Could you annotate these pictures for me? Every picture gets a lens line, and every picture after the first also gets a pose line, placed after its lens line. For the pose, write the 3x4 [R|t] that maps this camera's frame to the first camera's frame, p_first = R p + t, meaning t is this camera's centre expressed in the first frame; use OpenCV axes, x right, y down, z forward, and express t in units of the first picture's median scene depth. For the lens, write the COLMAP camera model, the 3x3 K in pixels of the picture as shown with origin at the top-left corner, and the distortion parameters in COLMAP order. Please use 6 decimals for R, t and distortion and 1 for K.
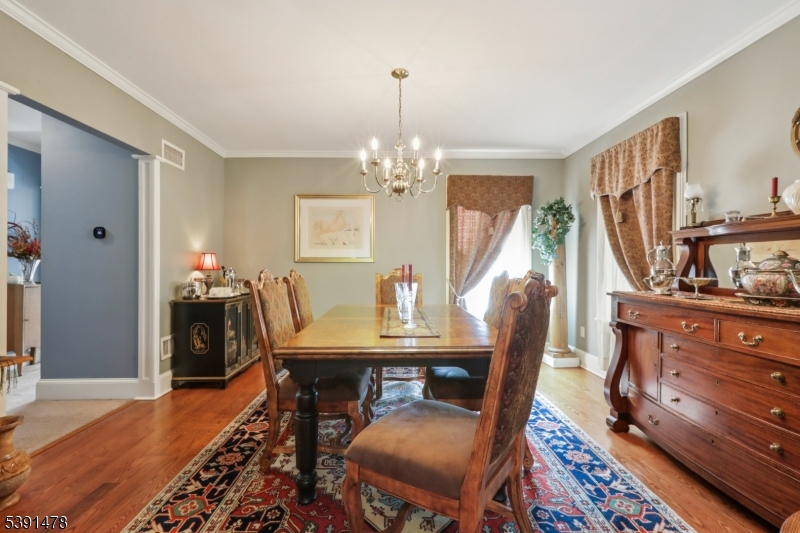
lens RADIAL K [[363.7, 0, 400.9], [0, 363.7, 265.8], [0, 0, 1]] dist [0.009217, 0.000392]
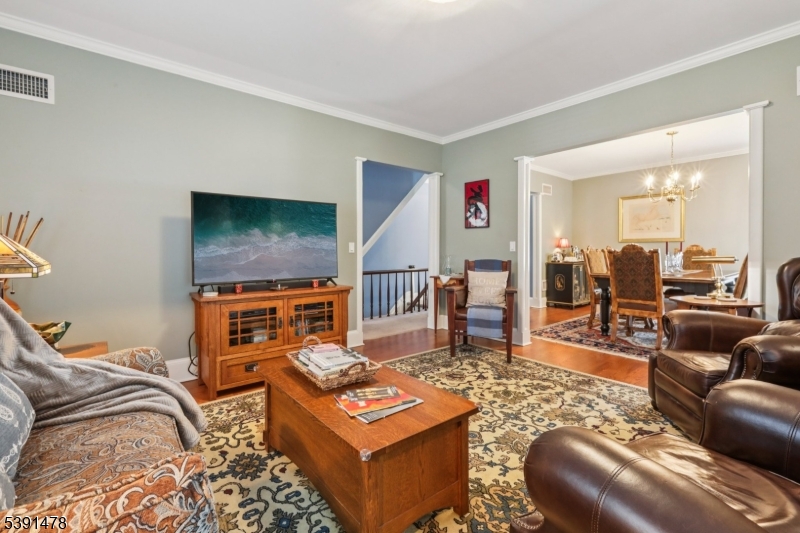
lens RADIAL K [[363.7, 0, 407.1], [0, 363.7, 250.5], [0, 0, 1]] dist [0.009217, 0.000392]
pose [[0.641514, 0.000943, -0.767111, 0.398617], [0.001814, 0.999995, 0.002747, 0.021800], [0.767109, -0.003153, 0.641509, -0.833199]]
